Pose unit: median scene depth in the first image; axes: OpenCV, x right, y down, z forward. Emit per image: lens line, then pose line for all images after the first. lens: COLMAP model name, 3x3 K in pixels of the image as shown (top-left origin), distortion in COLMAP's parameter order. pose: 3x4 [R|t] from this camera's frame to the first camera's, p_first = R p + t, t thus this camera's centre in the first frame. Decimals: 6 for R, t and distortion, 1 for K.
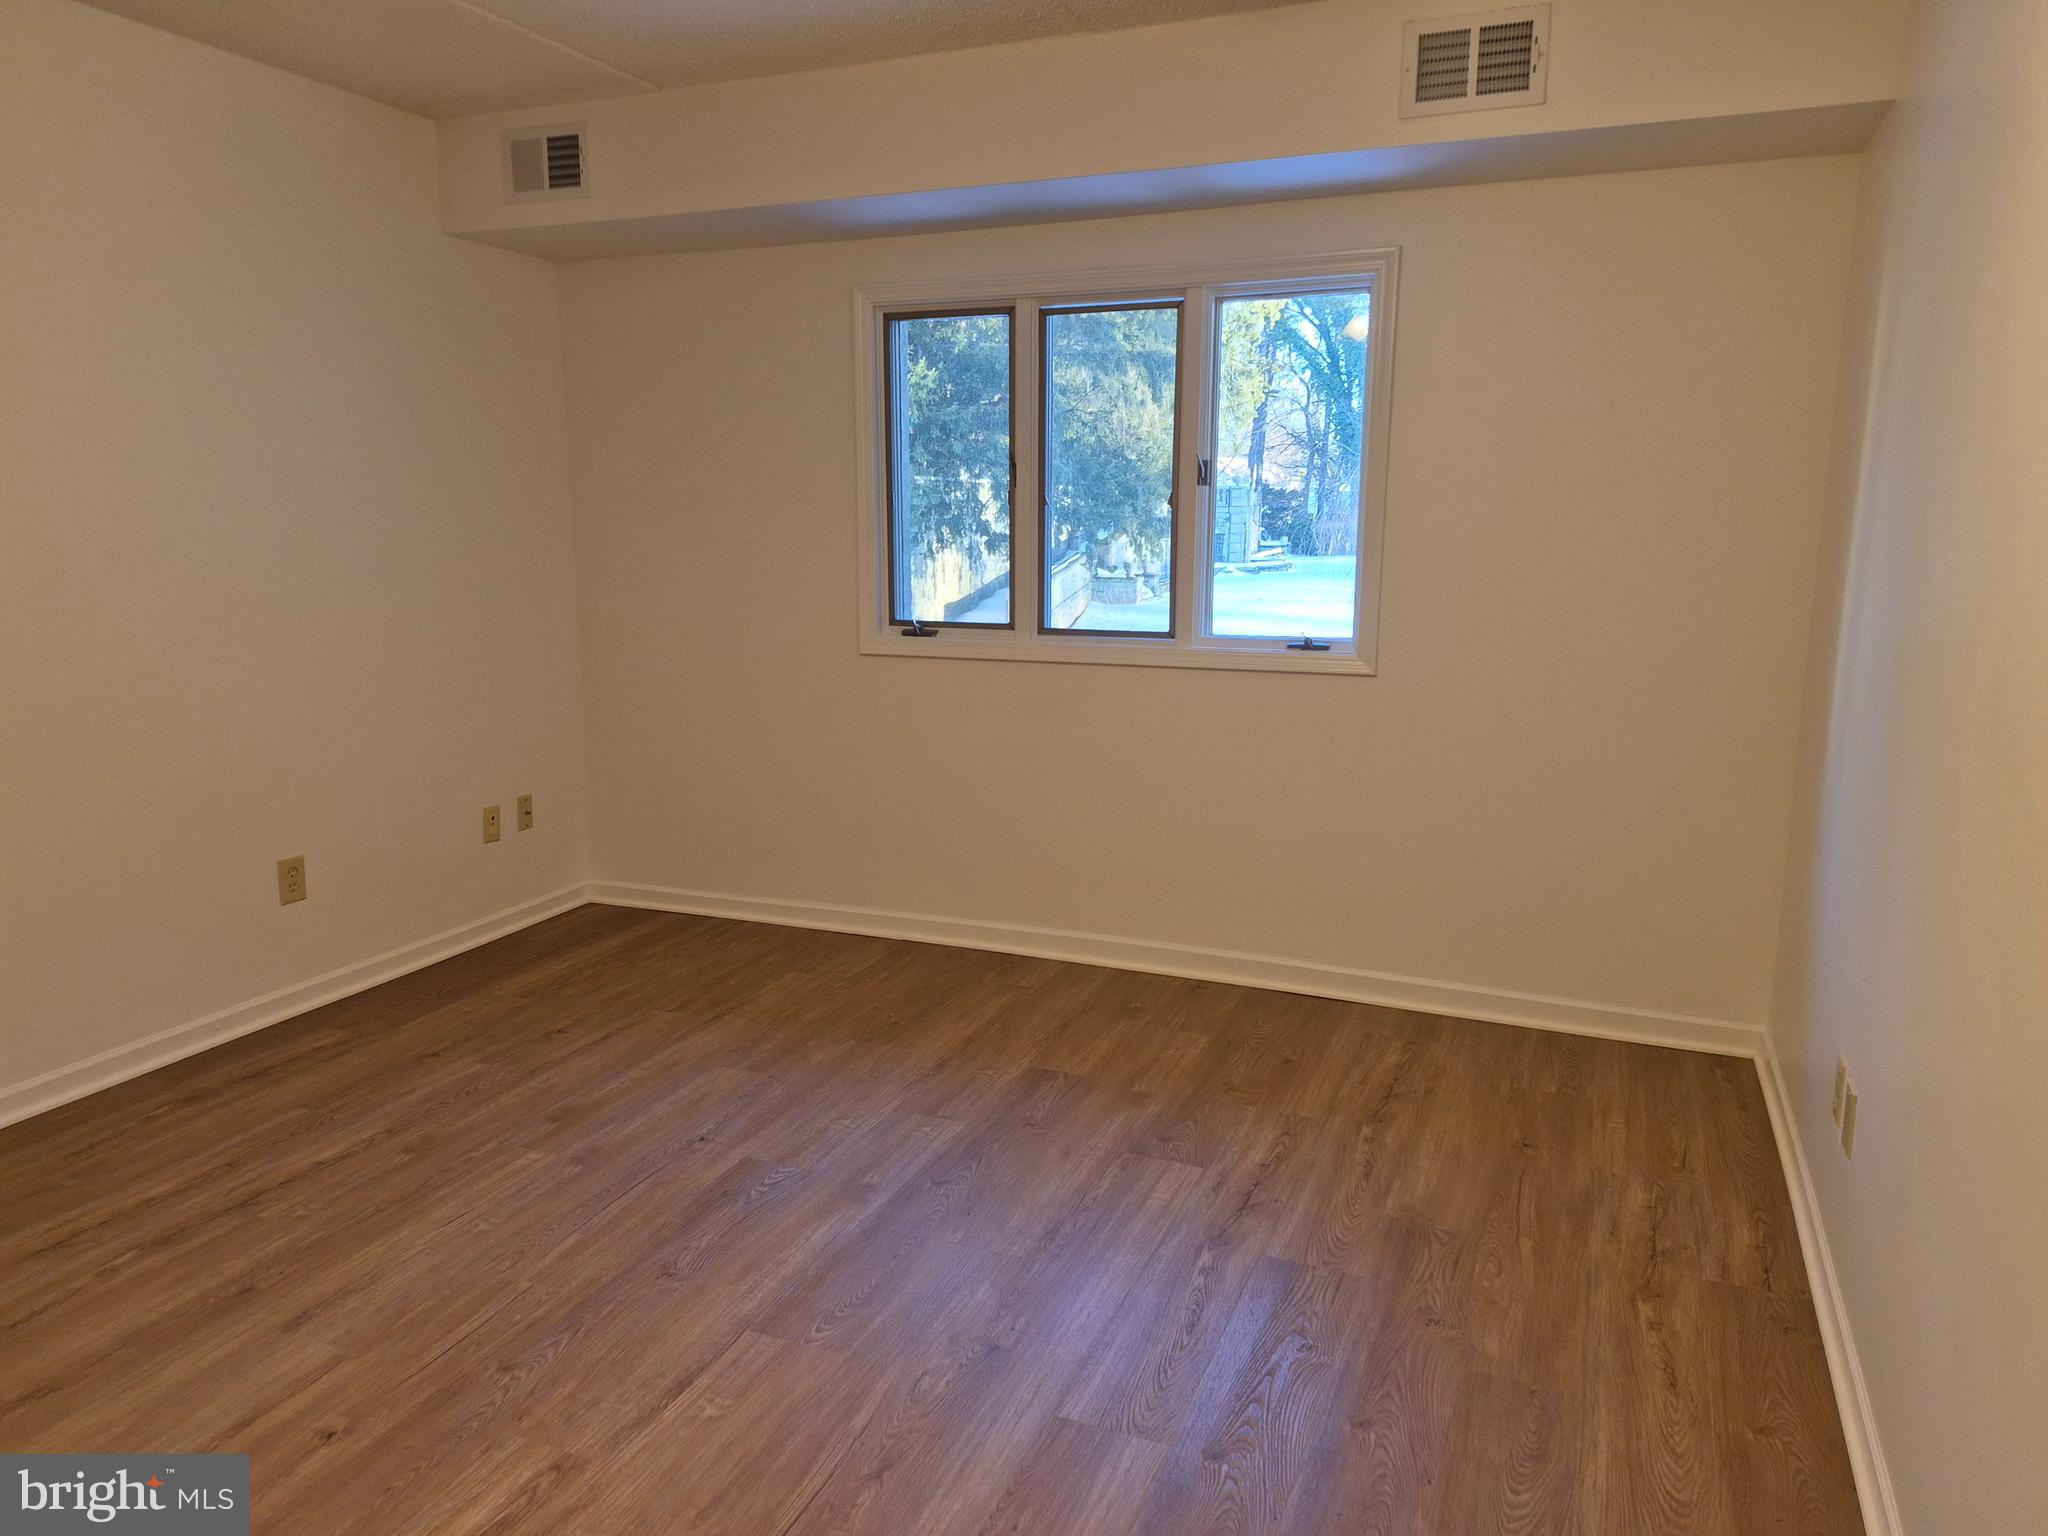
lens RADIAL K [[1430.4, 0, 1025.1], [0, 1430.4, 758.6], [0, 0, 1]] dist [0.040872, -0.016753]
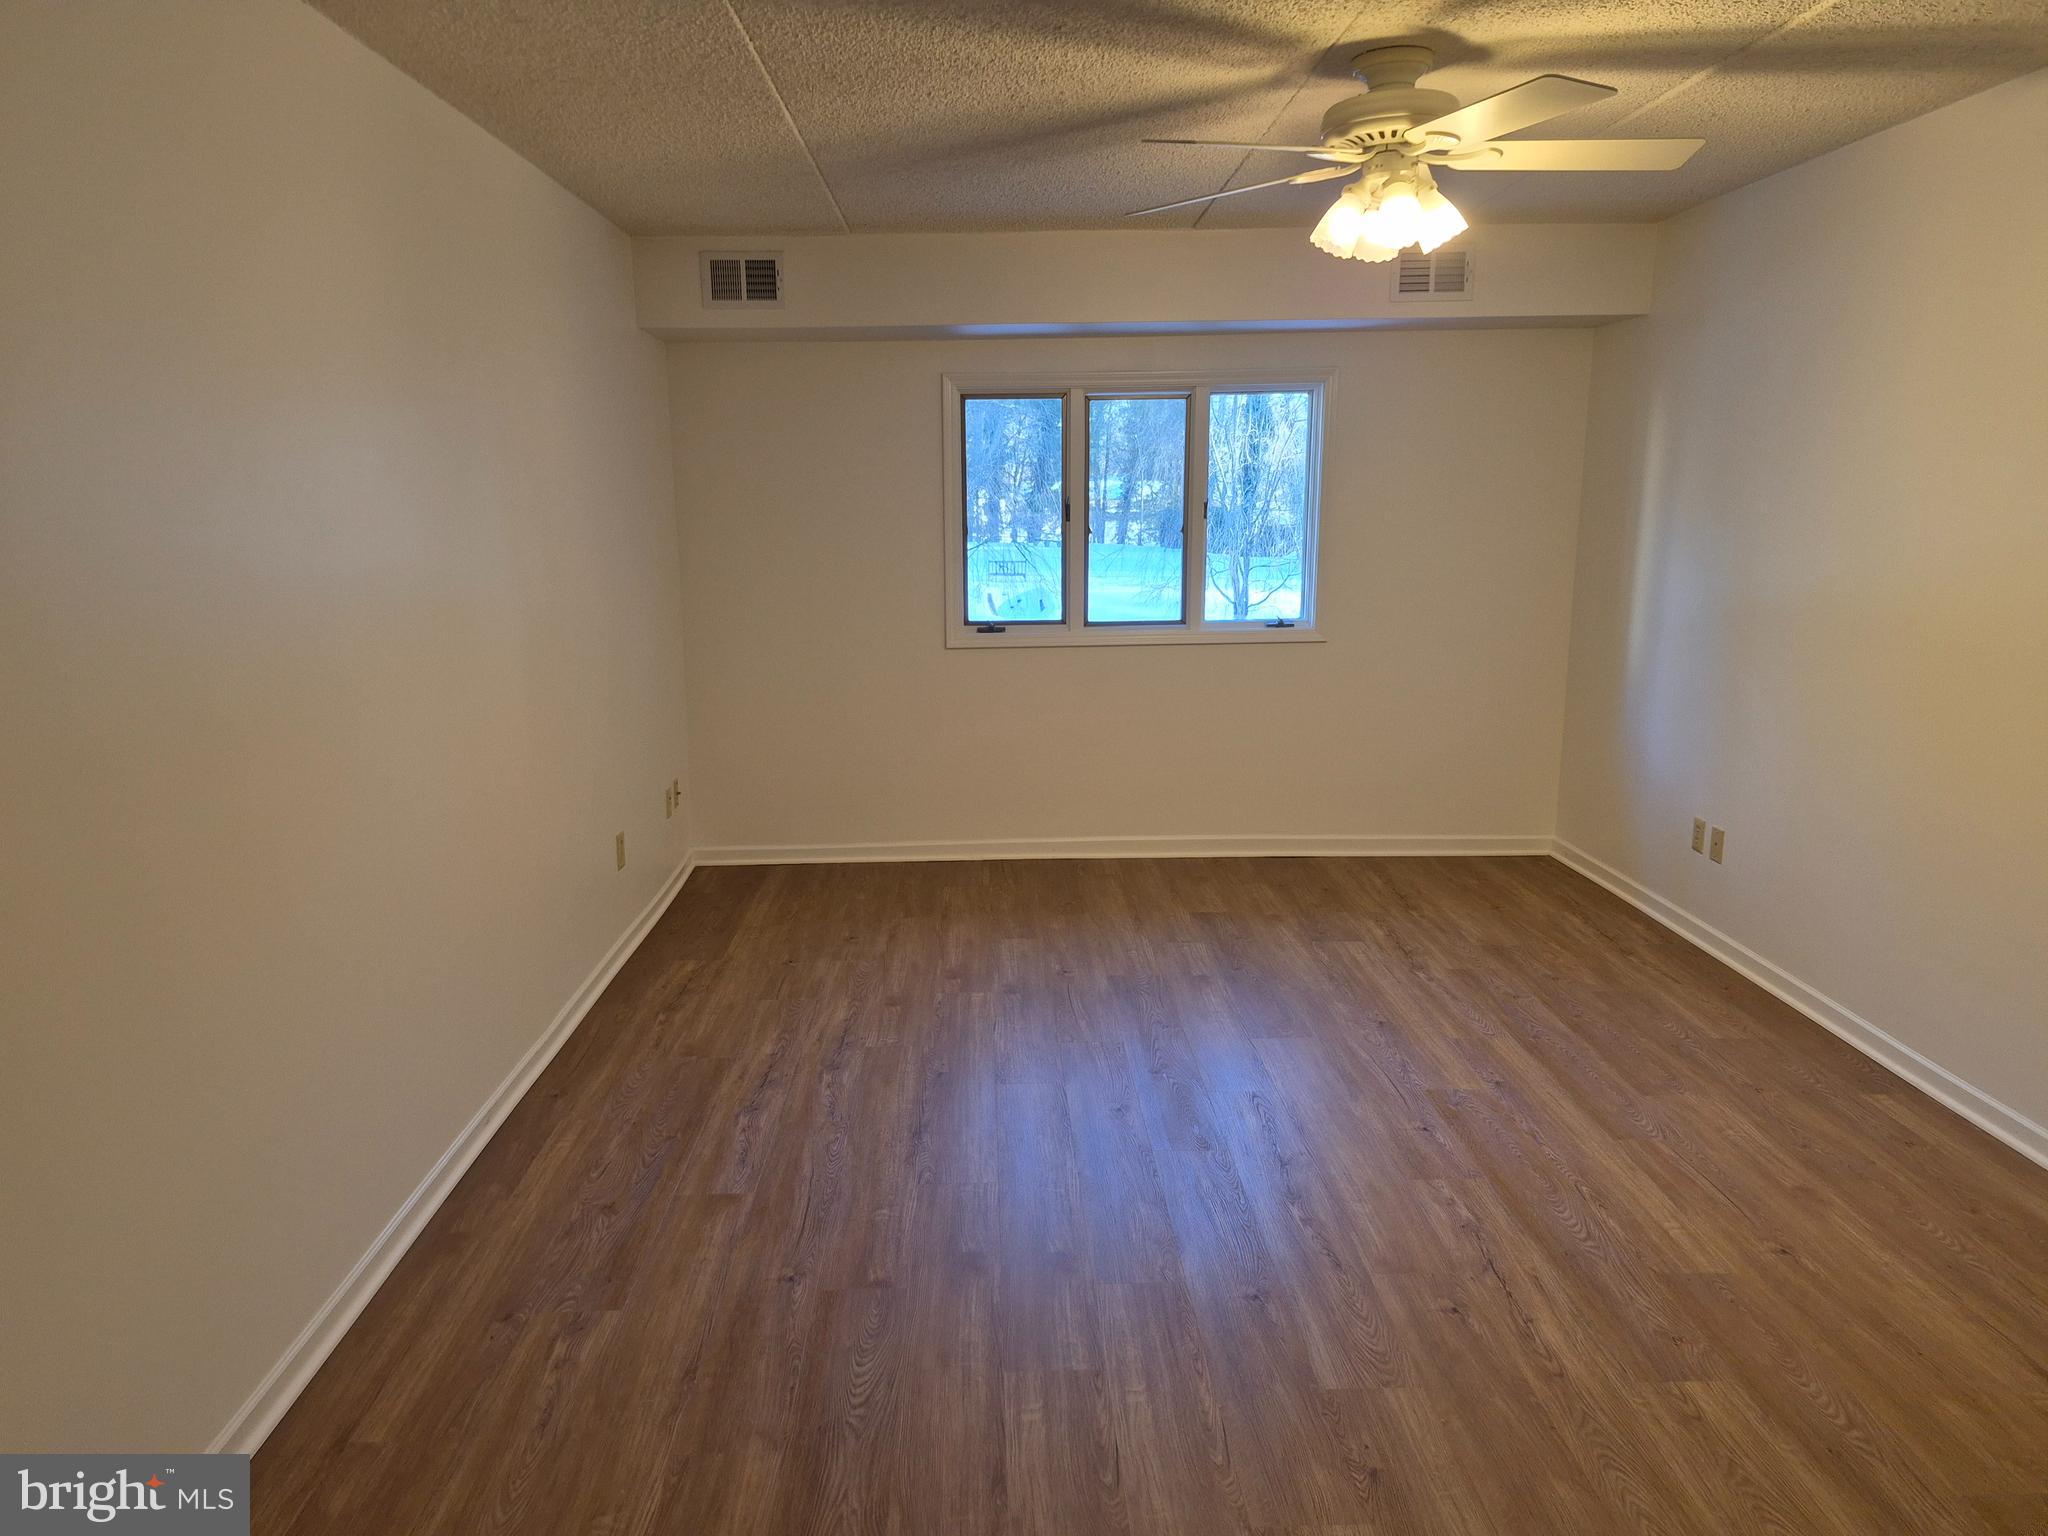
lens RADIAL K [[1430.4, 0, 1005.0], [0, 1430.4, 774.3], [0, 0, 1]] dist [0.040872, -0.016753]
pose [[0.918690, -0.089945, 0.384603, -0.698502], [0.081351, 0.995938, 0.038594, -0.003601], [-0.386512, -0.004168, 0.922275, -0.295370]]
